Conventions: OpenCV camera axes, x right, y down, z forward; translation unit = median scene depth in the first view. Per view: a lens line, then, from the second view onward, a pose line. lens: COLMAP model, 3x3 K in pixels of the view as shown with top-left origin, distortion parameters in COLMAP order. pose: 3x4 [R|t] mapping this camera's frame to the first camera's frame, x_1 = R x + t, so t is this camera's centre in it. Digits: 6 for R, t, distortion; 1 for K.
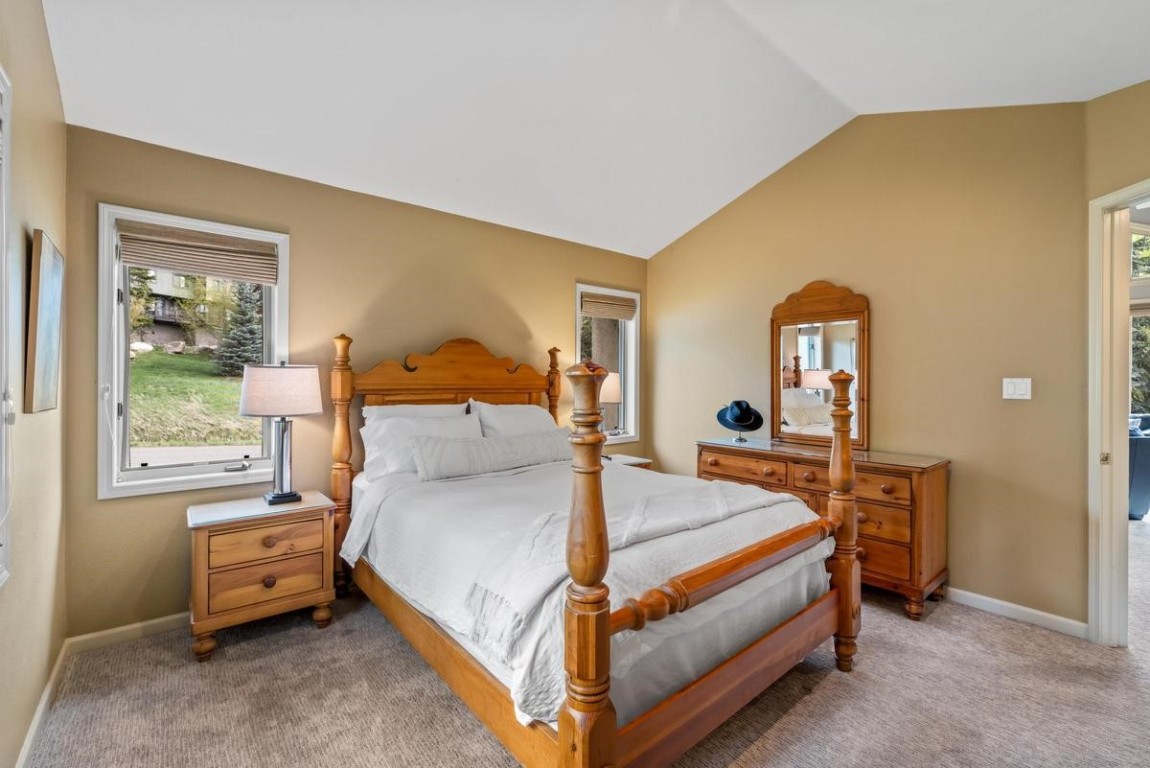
lens RADIAL K [[500.5, 0, 575.6], [0, 500.5, 381.1], [0, 0, 1]] dist [0.000808, 0.001275]
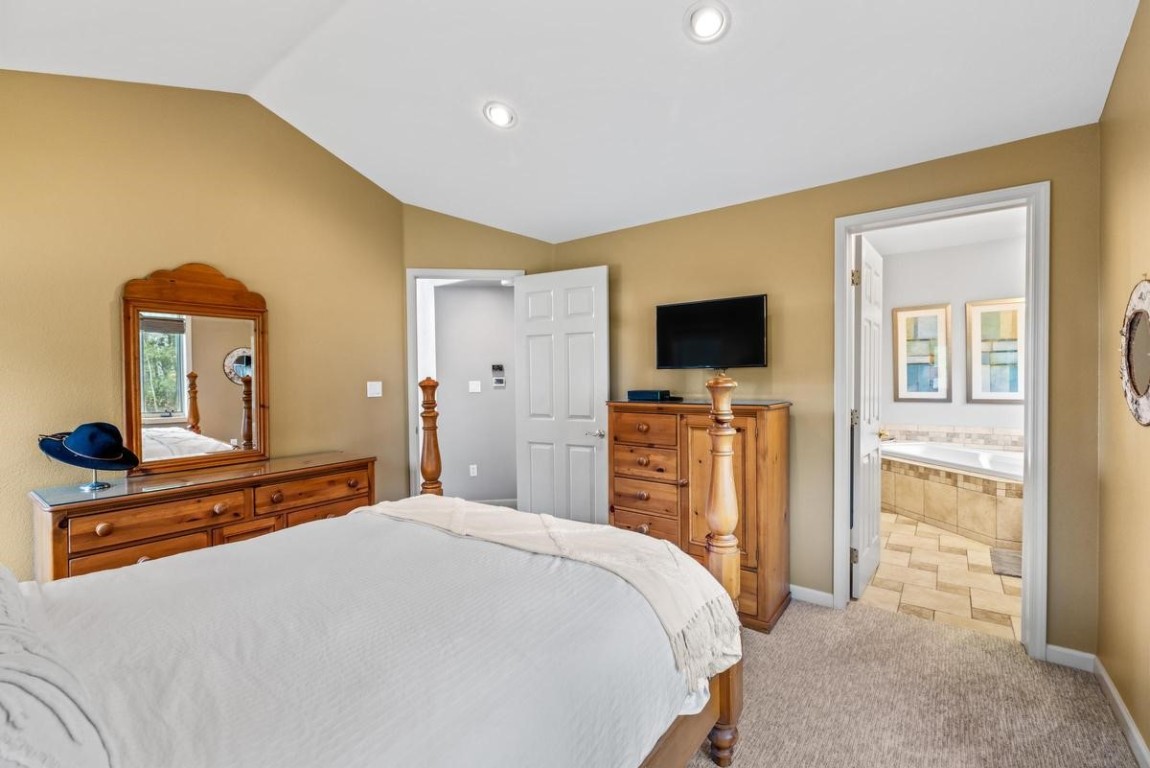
lens RADIAL K [[500.5, 0, 575.1], [0, 500.5, 379.9], [0, 0, 1]] dist [0.000808, 0.001275]
pose [[-0.231724, -0.011042, 0.972719, -0.461959], [0.010370, 0.999851, 0.013821, -0.019414], [-0.972726, 0.013290, -0.231575, 0.635079]]
